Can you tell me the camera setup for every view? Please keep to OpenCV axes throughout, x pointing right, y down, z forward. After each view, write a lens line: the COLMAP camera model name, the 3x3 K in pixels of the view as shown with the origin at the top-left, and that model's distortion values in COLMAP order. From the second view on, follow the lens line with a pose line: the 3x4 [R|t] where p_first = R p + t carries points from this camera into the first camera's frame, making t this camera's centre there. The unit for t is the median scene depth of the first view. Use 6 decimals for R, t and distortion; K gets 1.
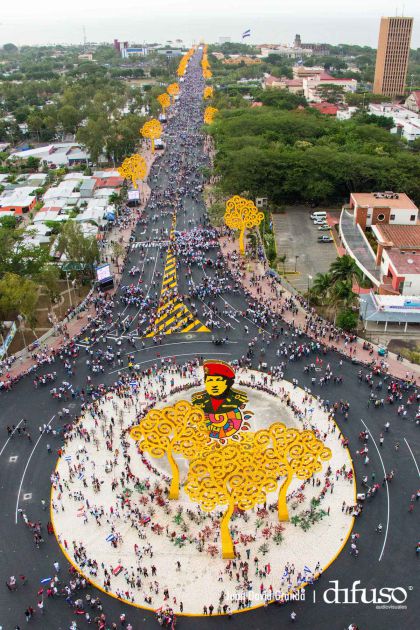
lens RADIAL K [[1453.3, 0, 210.0], [0, 1453.3, 315.0], [0, 0, 1]] dist [0.324358, 0.163812]
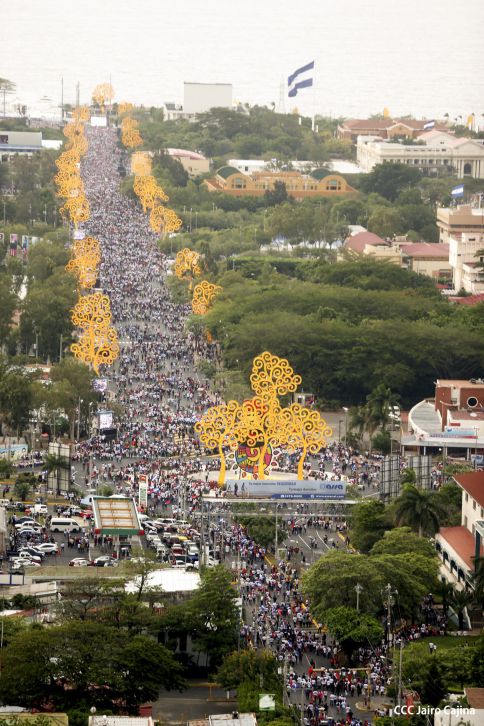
lens RADIAL K [[1674.8, 0, 242.0], [0, 1674.8, 363.0], [0, 0, 1]] dist [0.324358, 0.163812]
pose [[0.999633, 0.026846, 0.003601, 0.014326], [-0.026566, 0.997659, -0.063019, -0.115463], [-0.005284, 0.062900, 0.998006, 0.664643]]
